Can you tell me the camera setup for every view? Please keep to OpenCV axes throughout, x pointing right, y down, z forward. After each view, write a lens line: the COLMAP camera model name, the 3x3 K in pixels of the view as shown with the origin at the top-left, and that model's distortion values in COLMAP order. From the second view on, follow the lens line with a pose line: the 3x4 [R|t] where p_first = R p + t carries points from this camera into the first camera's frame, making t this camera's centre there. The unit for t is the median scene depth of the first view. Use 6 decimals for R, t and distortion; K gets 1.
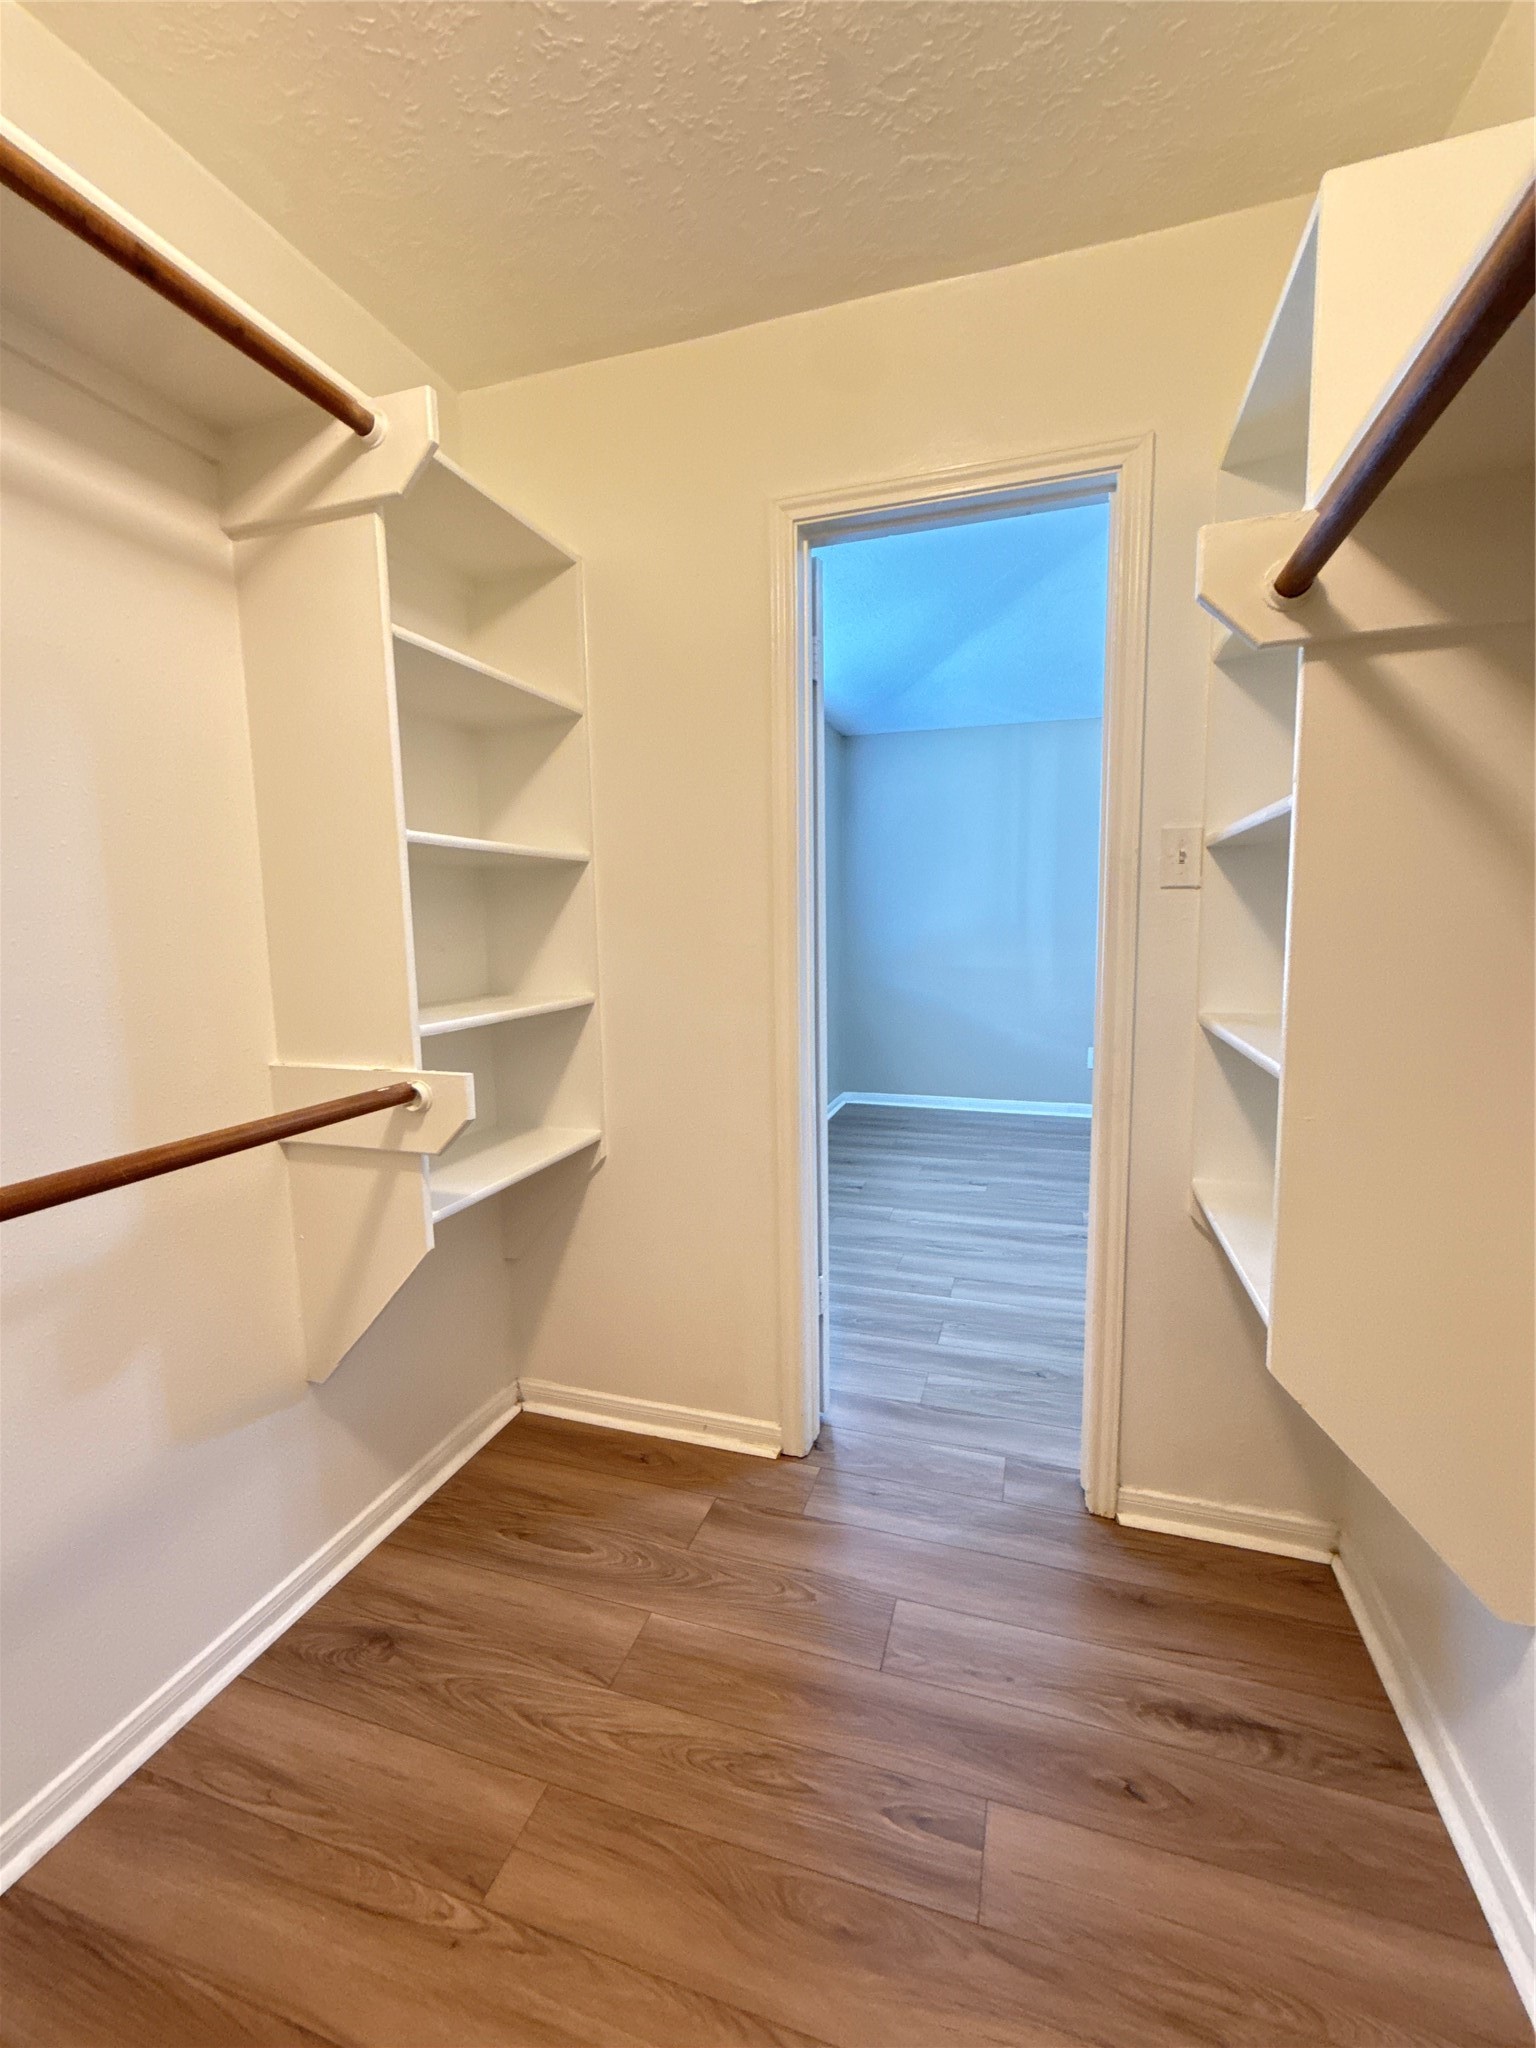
lens RADIAL K [[843.0, 0, 760.7], [0, 843.0, 1022.6], [0, 0, 1]] dist [-0.000325, 0.000450]
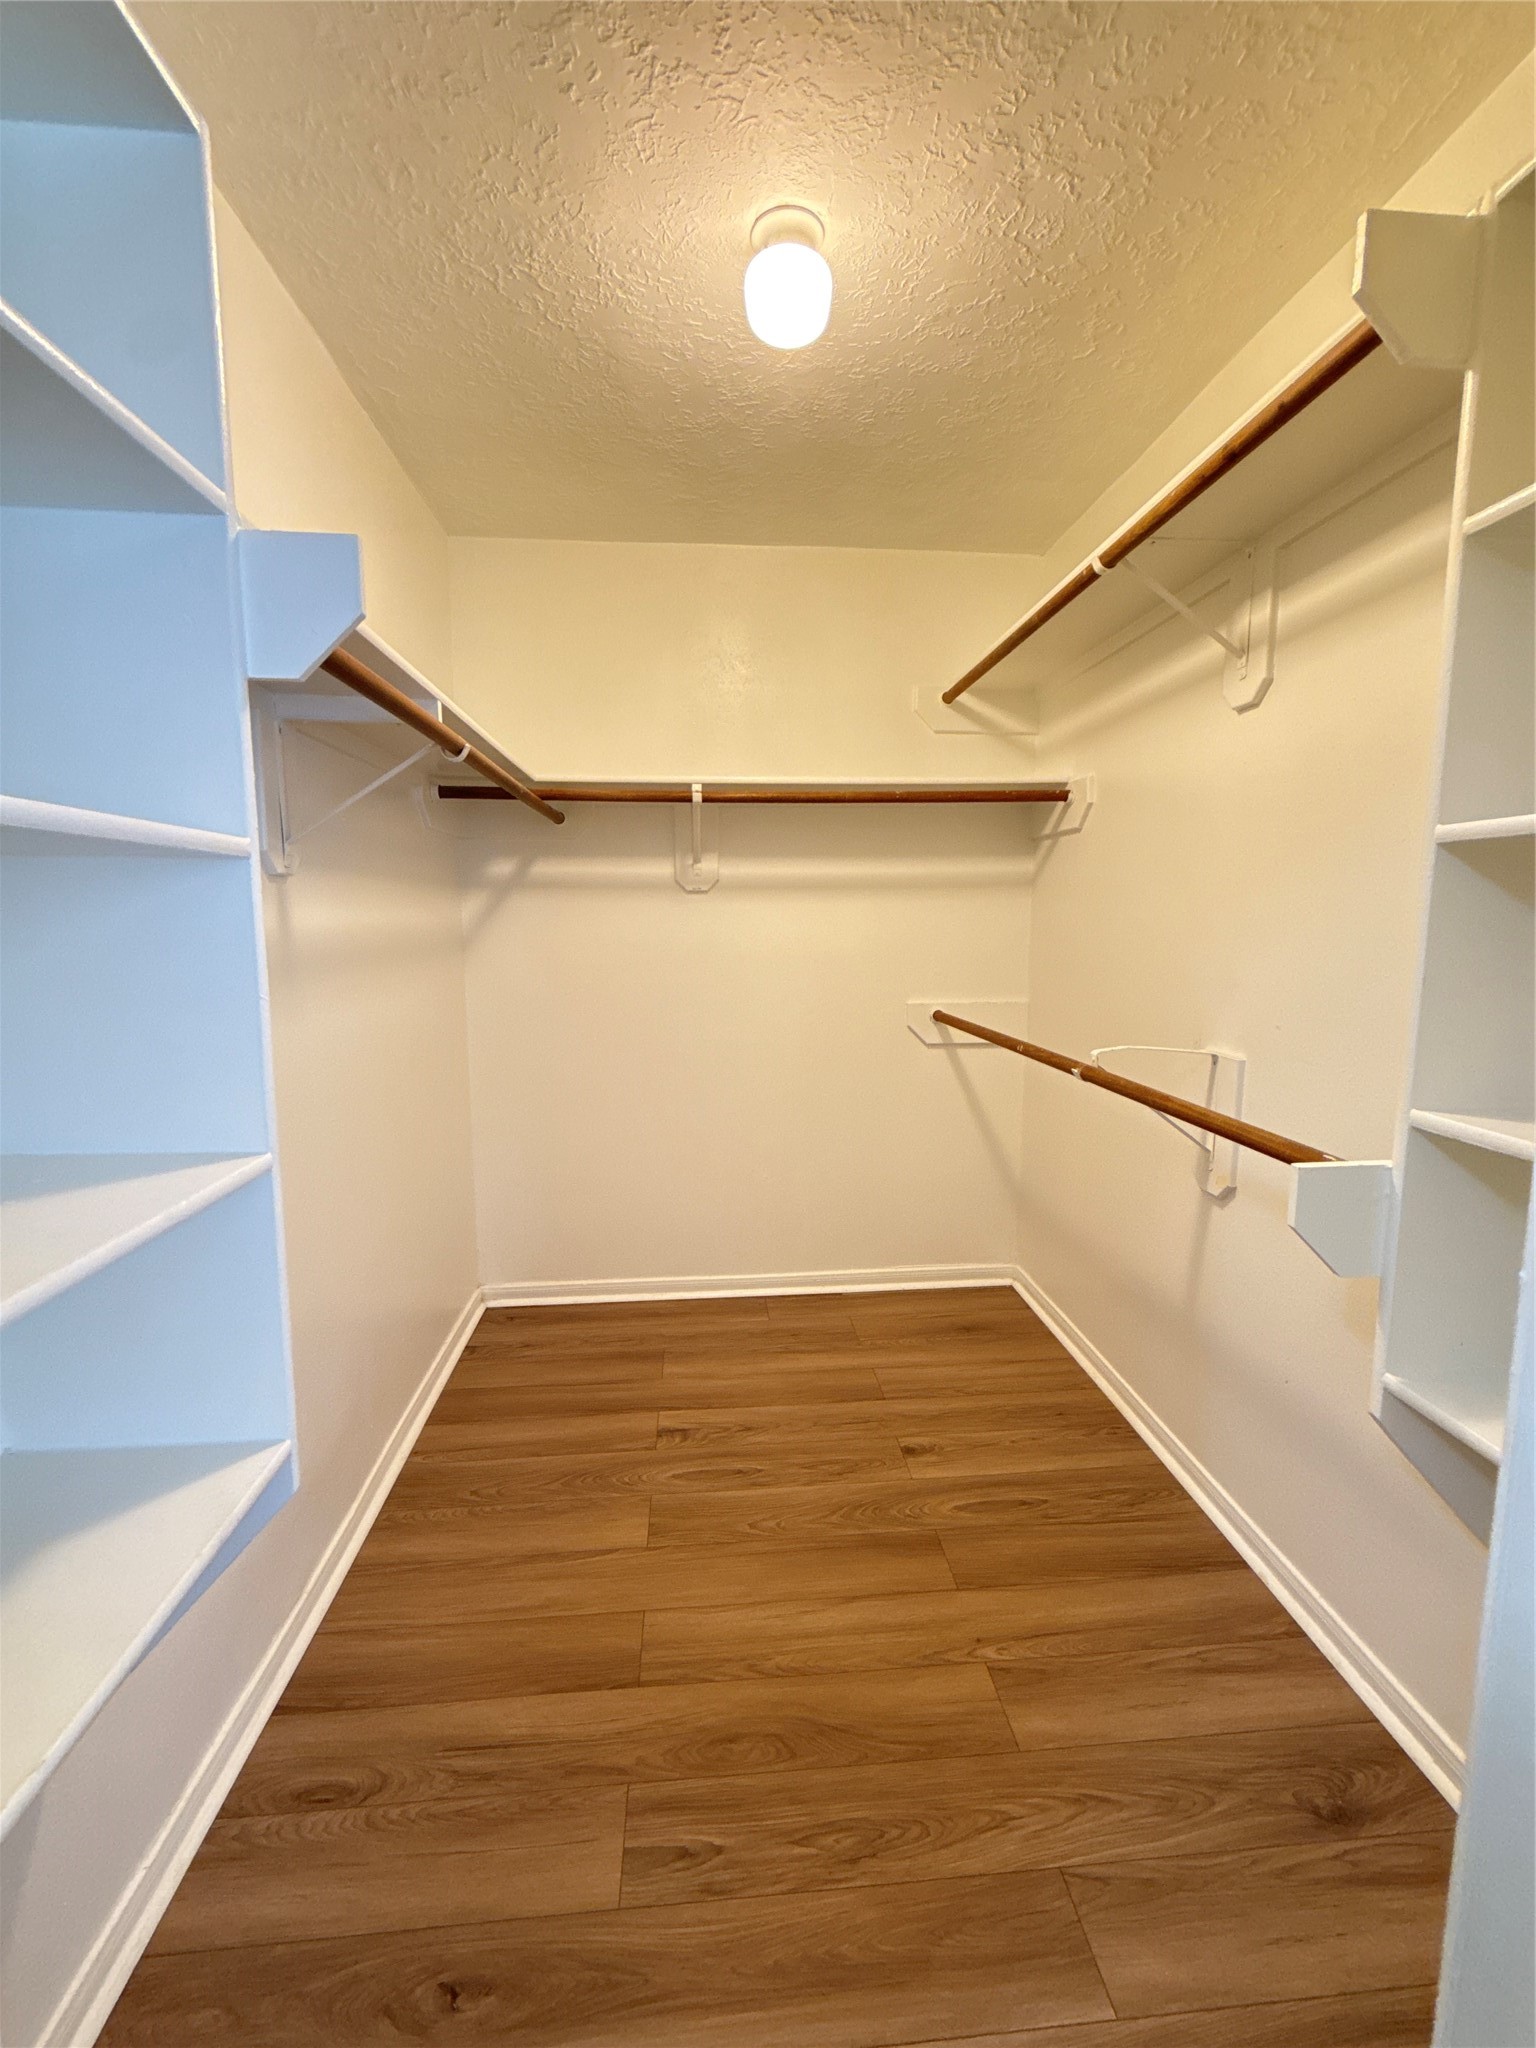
lens RADIAL K [[843.0, 0, 761.2], [0, 843.0, 1022.6], [0, 0, 1]] dist [-0.000325, 0.000450]
pose [[-0.920591, 0.066434, -0.384837, 0.409608], [-0.029340, 0.970874, 0.237787, -0.248274], [0.389425, 0.230196, -0.891828, 1.633142]]
